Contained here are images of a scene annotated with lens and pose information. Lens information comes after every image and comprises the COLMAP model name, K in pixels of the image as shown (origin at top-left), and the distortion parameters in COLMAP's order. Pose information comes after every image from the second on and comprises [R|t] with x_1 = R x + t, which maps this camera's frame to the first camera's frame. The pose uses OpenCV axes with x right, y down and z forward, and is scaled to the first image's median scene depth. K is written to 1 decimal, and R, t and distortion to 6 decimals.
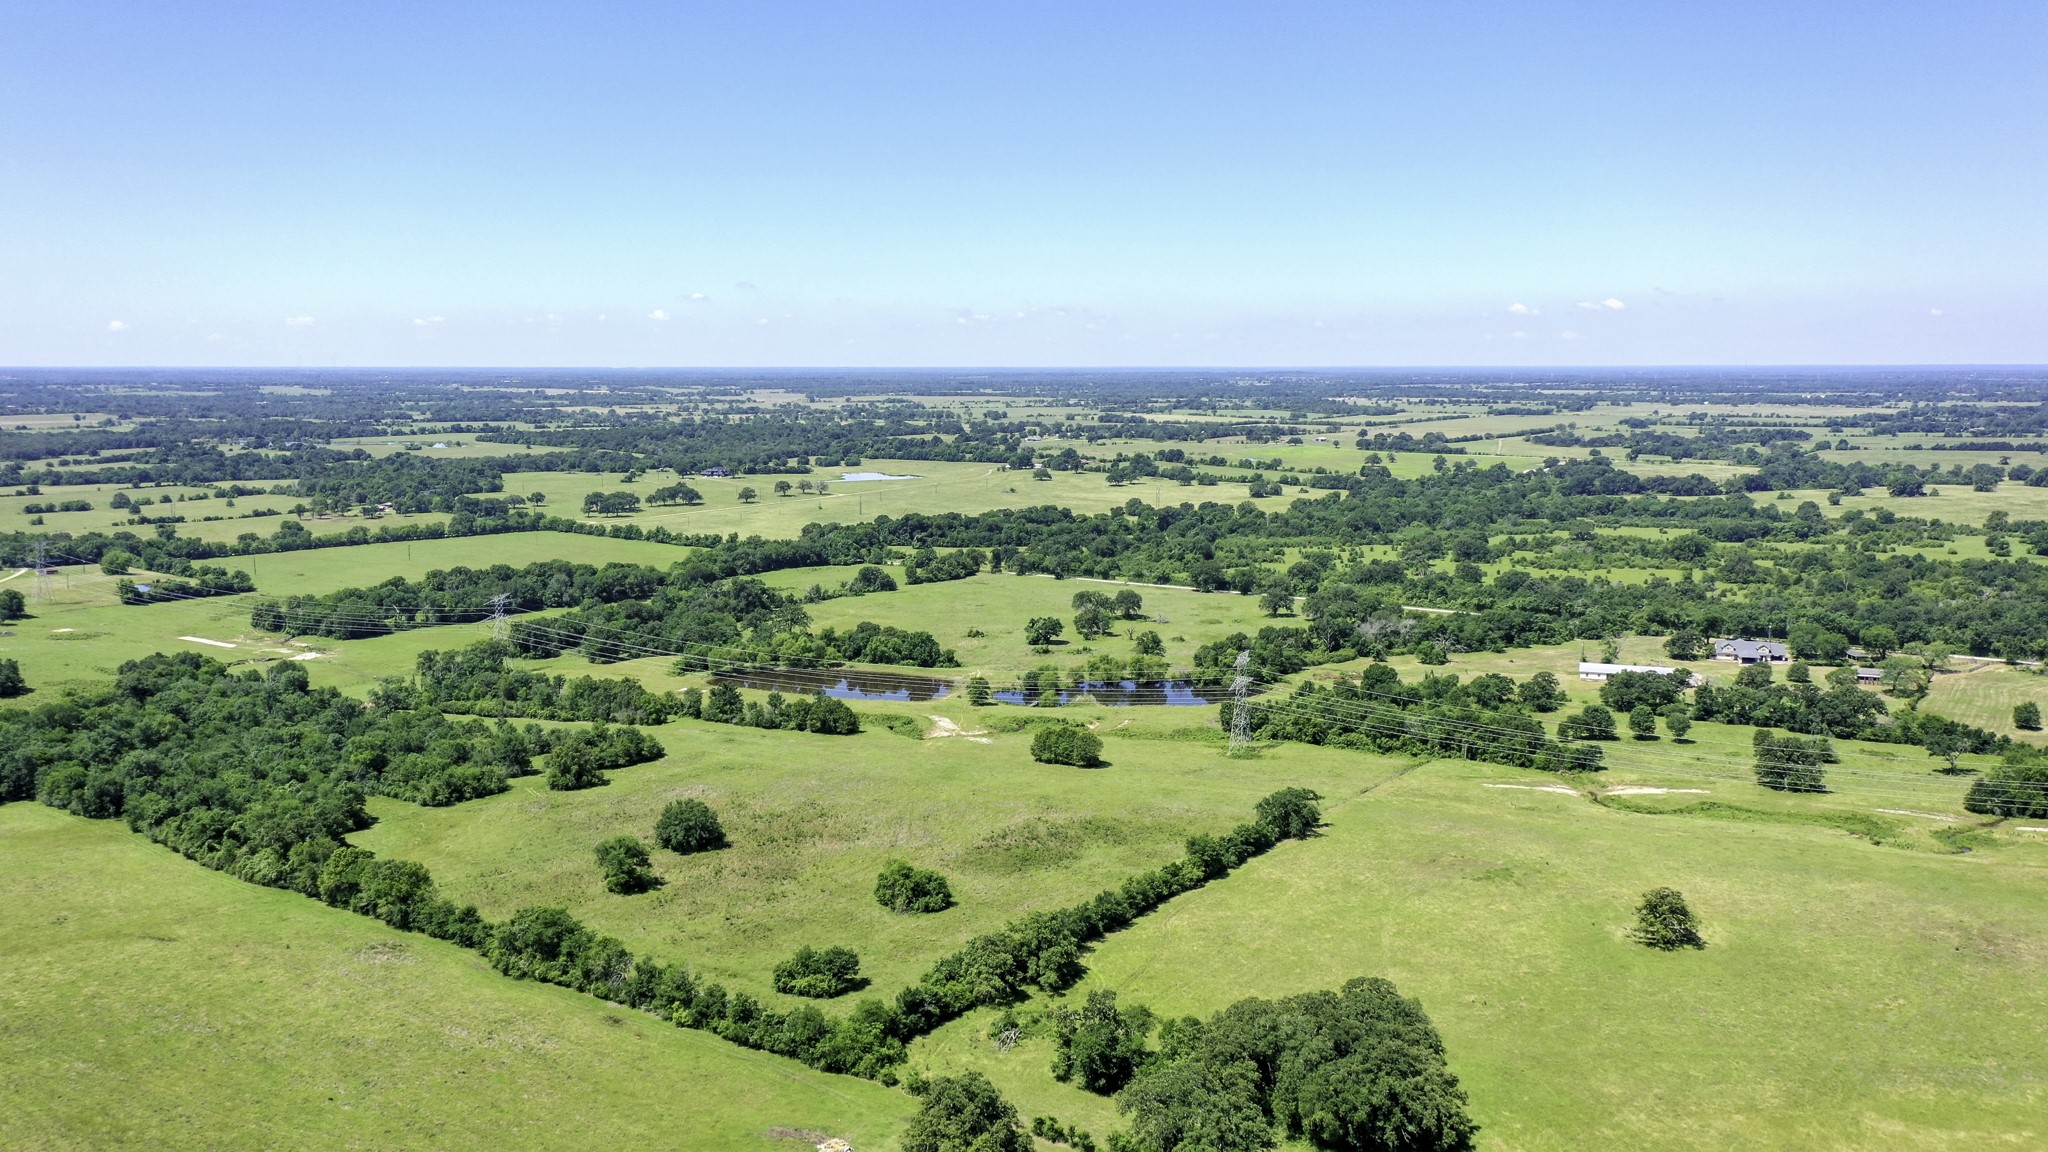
lens RADIAL K [[1595.3, 0, 1024.0], [0, 1595.3, 576.0], [0, 0, 1]] dist [0.002517, 0.003182]
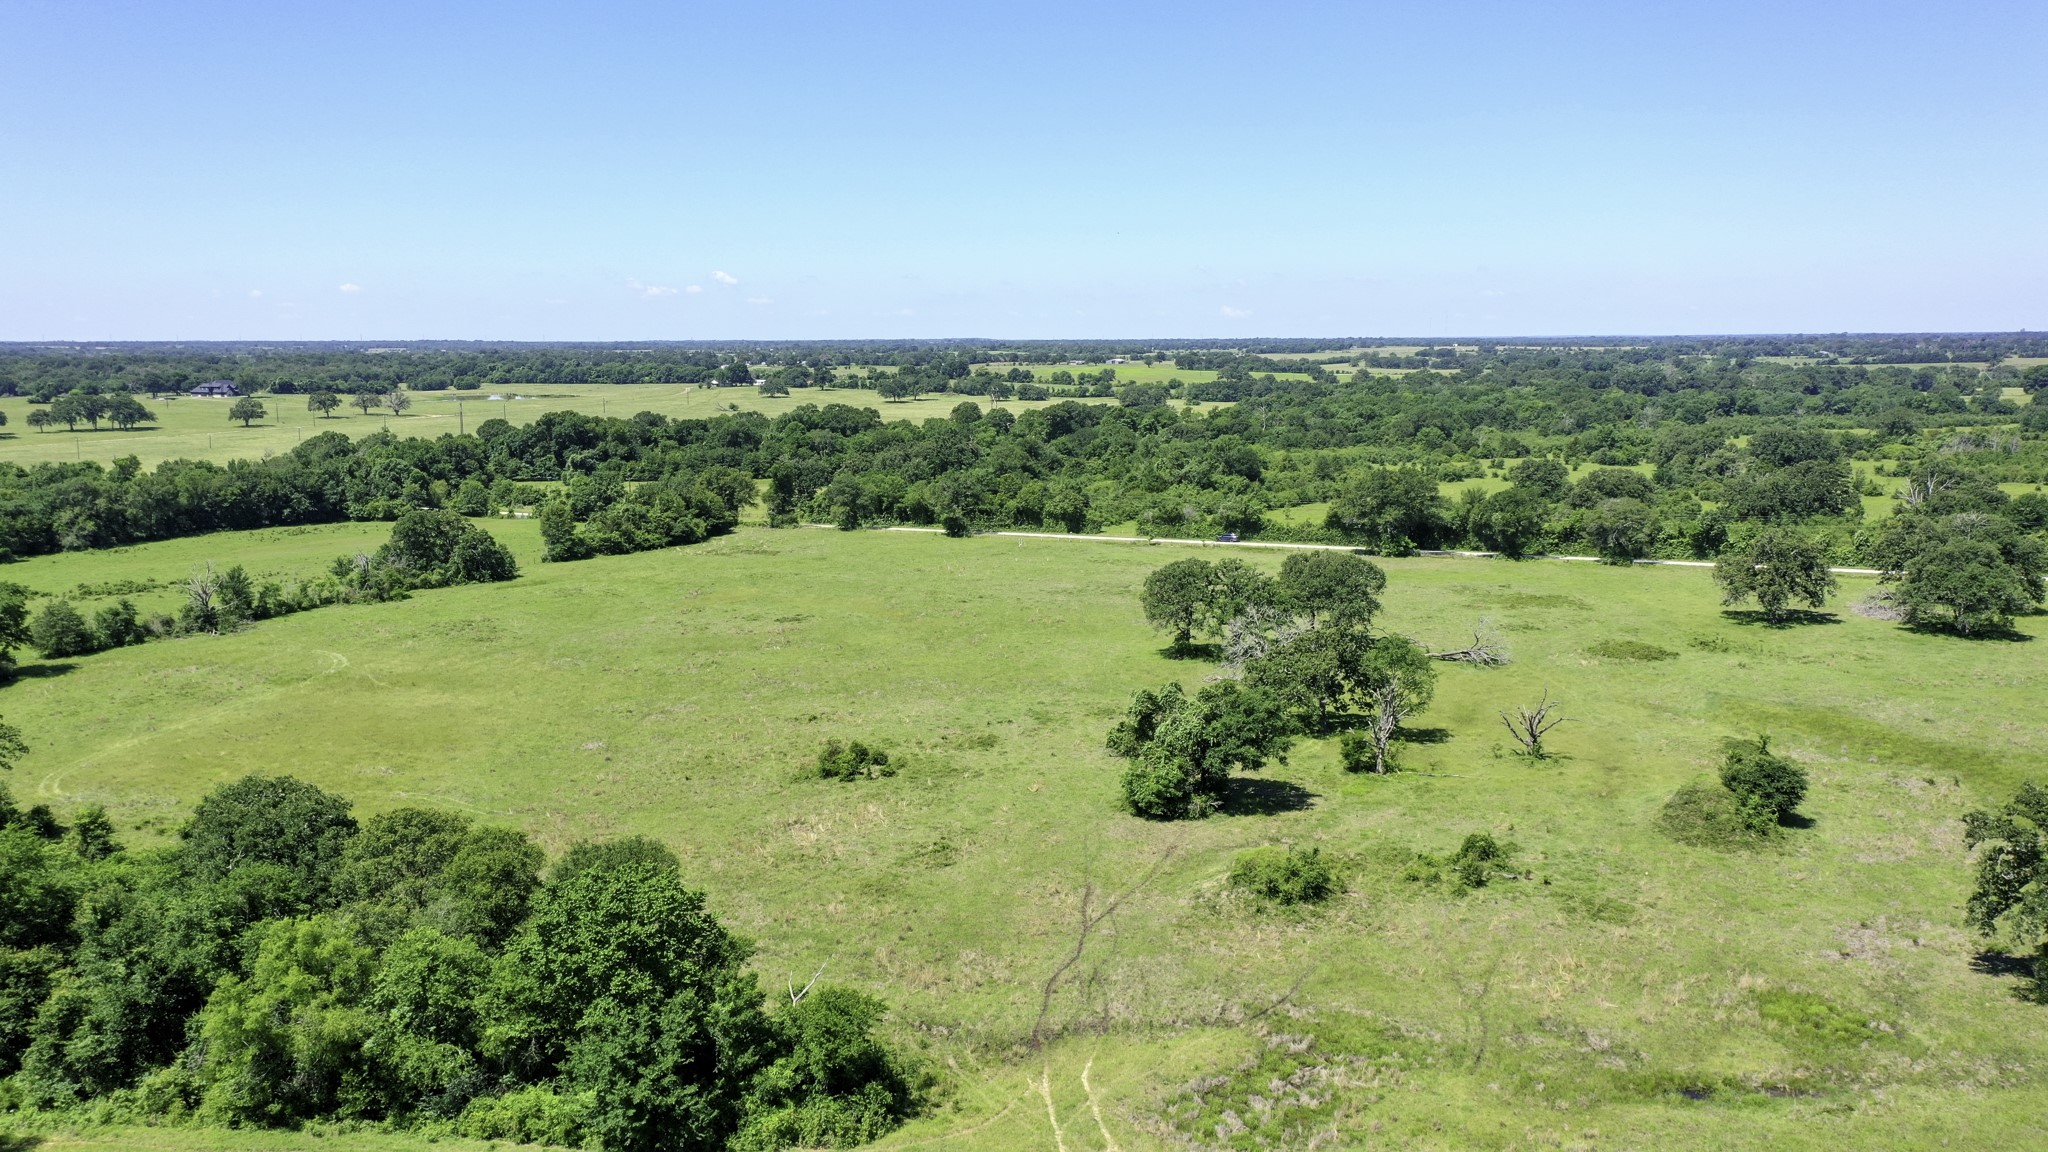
lens RADIAL K [[1595.3, 0, 1024.0], [0, 1595.3, 576.0], [0, 0, 1]] dist [0.002517, 0.003182]
pose [[0.978165, -0.032949, 0.205203, -0.040520], [0.030083, 0.999402, 0.017068, 0.005369], [-0.205643, -0.010522, 0.978571, 0.600284]]
